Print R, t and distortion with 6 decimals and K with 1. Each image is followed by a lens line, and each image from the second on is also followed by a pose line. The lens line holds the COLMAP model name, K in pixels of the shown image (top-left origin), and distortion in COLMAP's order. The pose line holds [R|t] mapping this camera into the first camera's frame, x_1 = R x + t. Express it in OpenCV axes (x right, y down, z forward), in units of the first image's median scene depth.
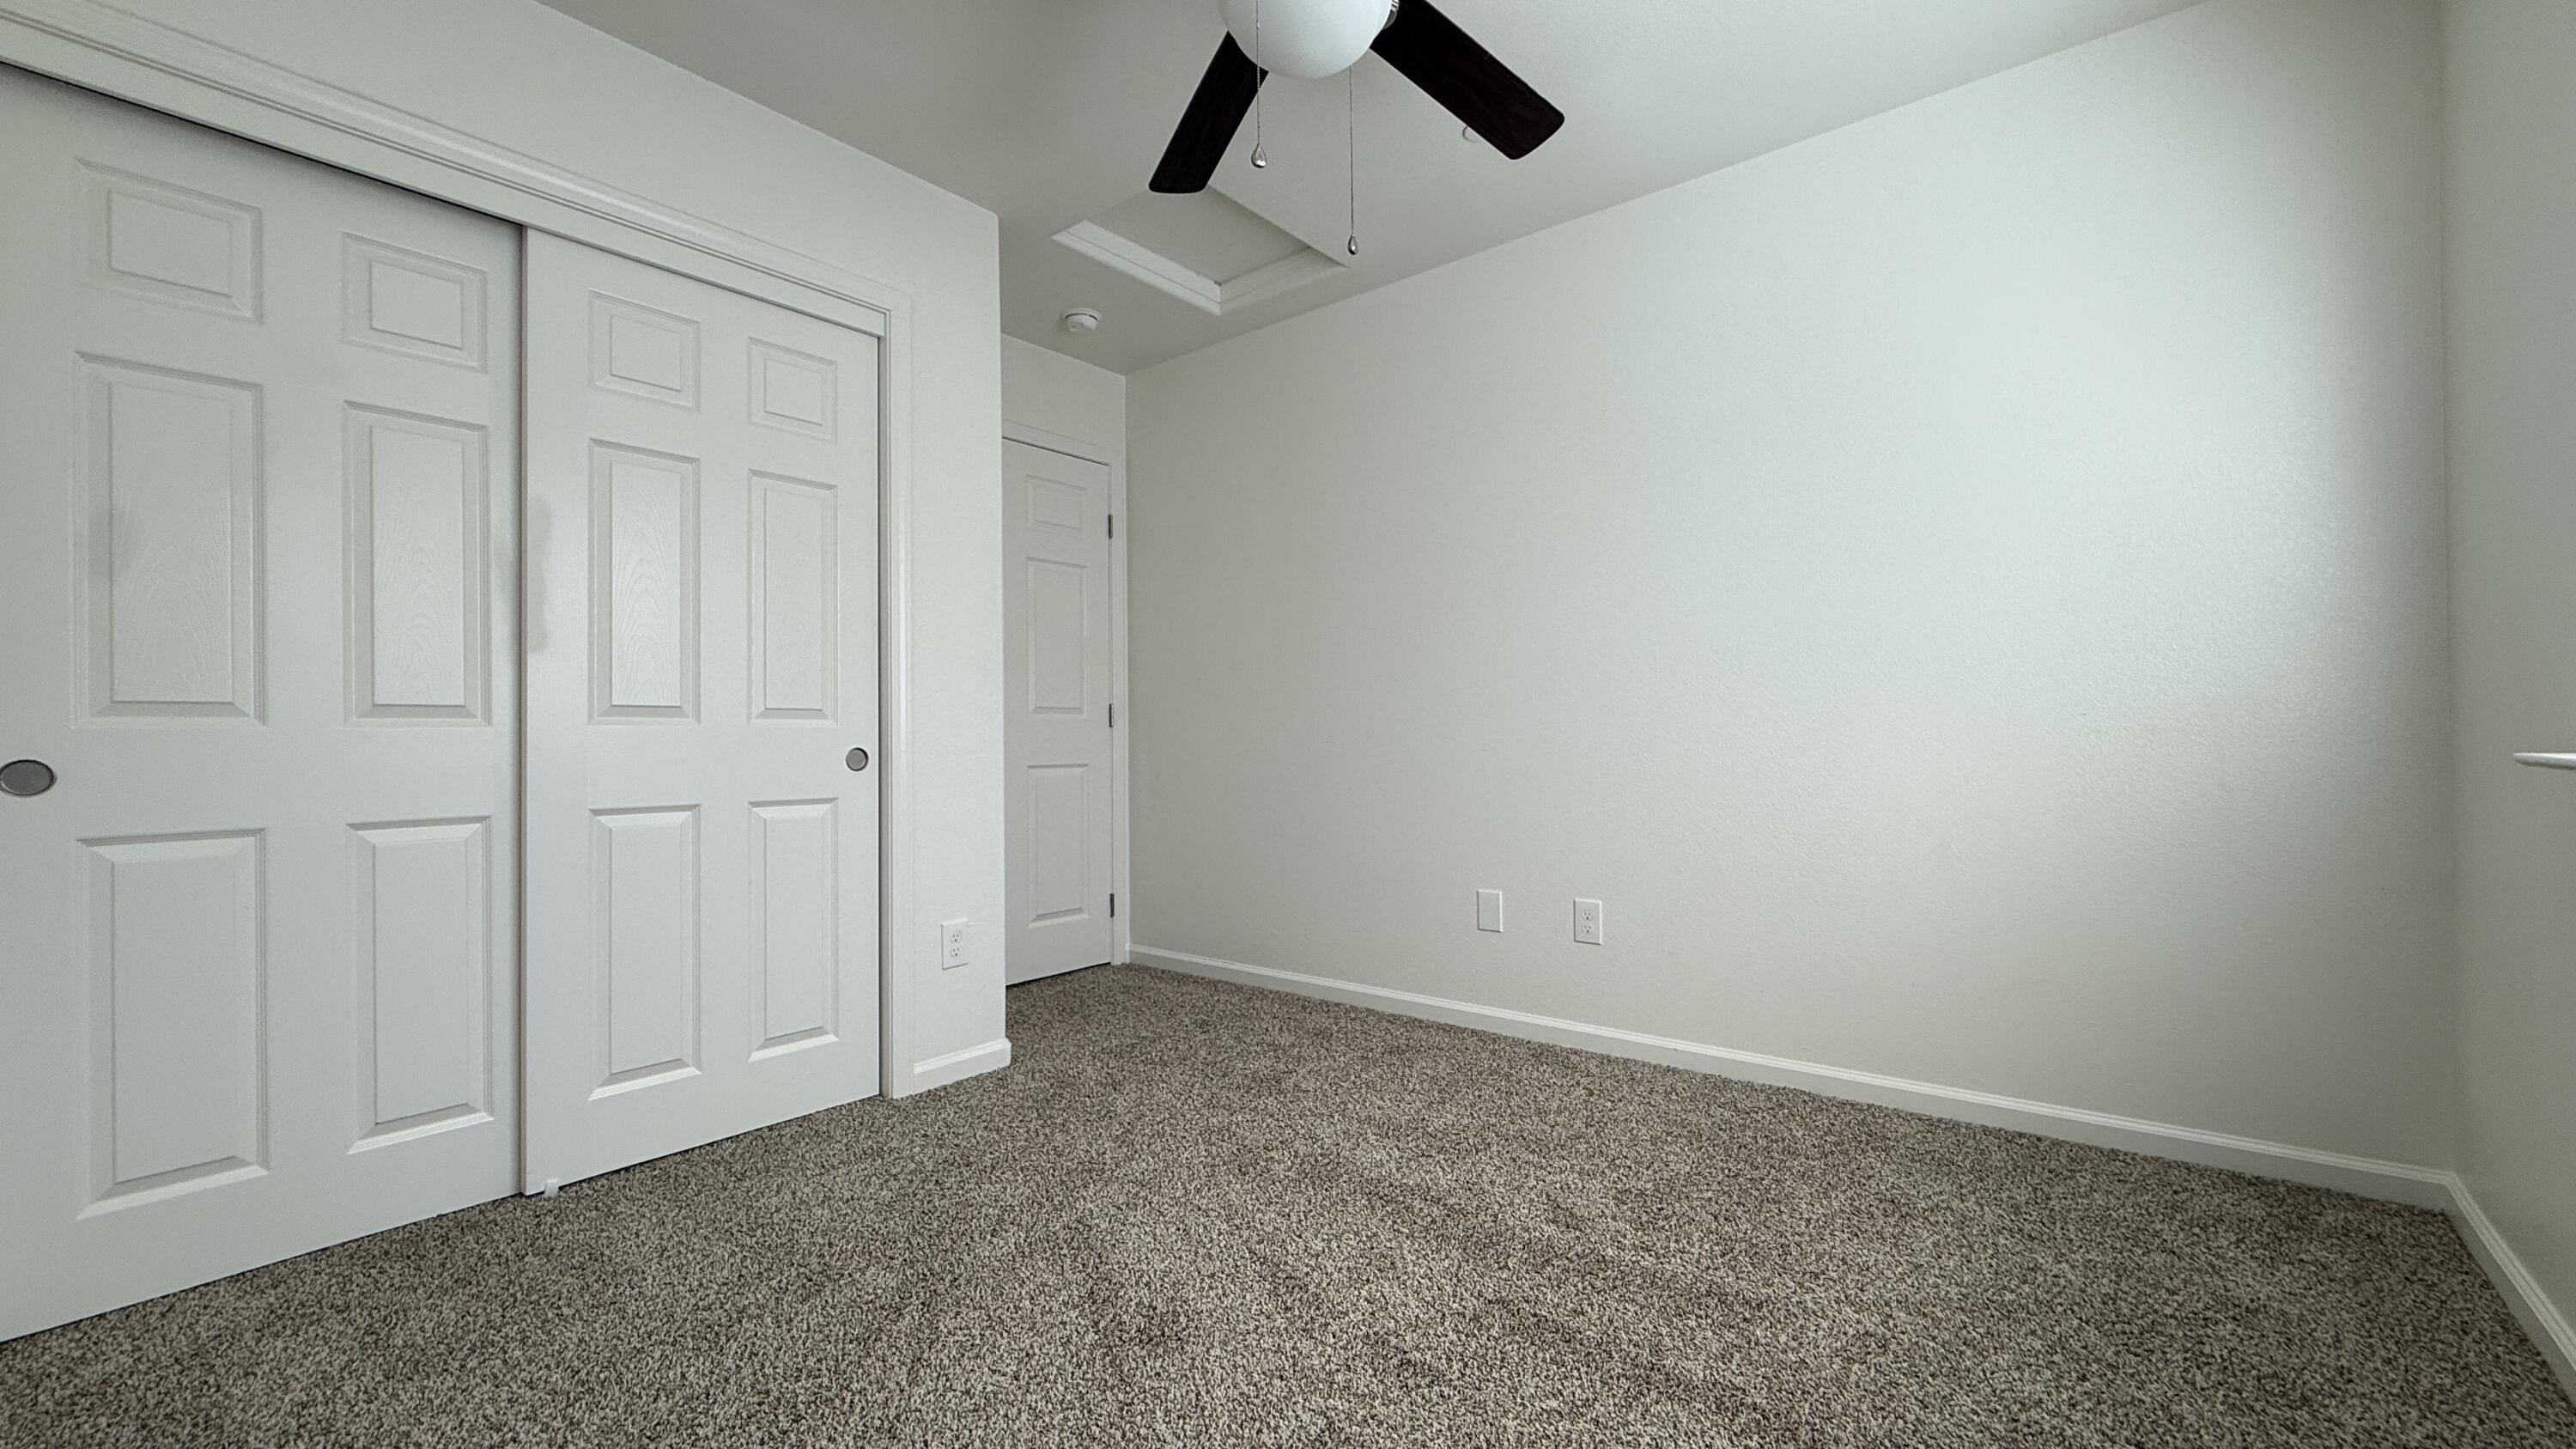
lens RADIAL K [[1028.5, 0, 1296.0], [0, 1028.5, 727.0], [0, 0, 1]] dist [0.002939, 0.000016]
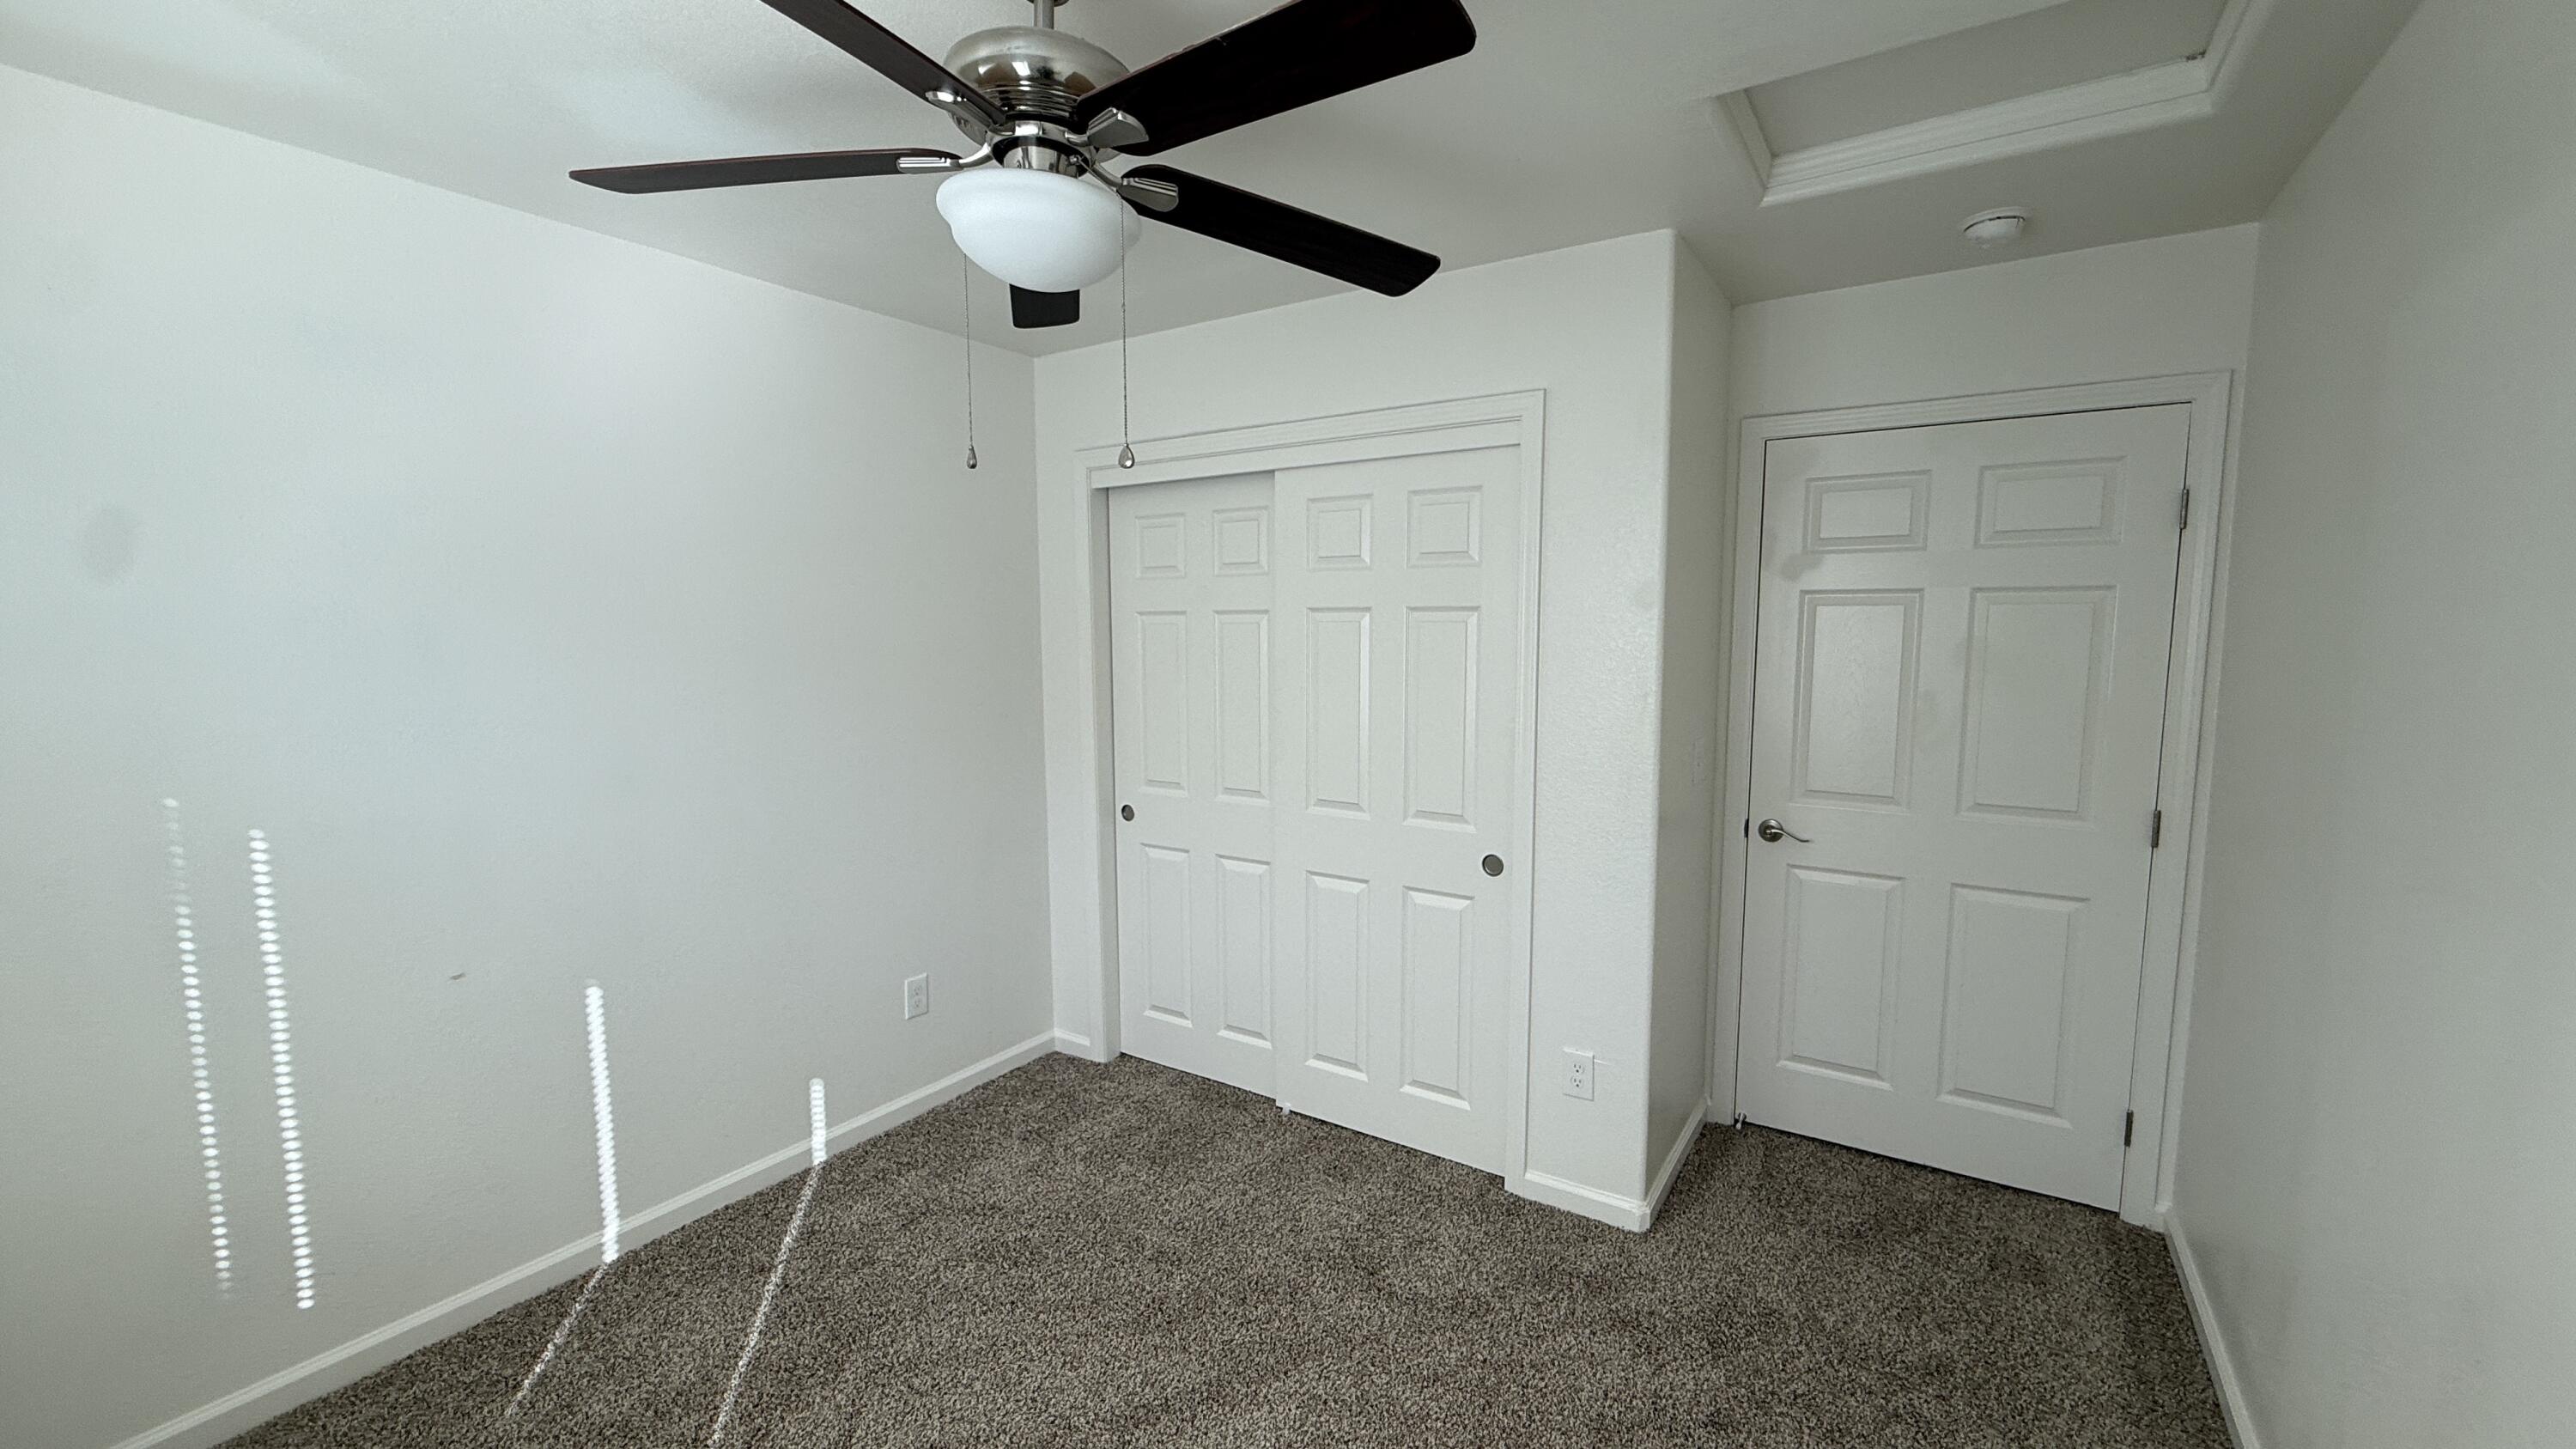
lens RADIAL K [[1028.5, 0, 1293.1], [0, 1028.5, 718.9], [0, 0, 1]] dist [0.002939, 0.000016]
pose [[0.093692, 0.107225, -0.989810, 0.591621], [0.011794, 0.993994, 0.108794, -0.238925], [0.995531, -0.021867, 0.091864, 0.717339]]
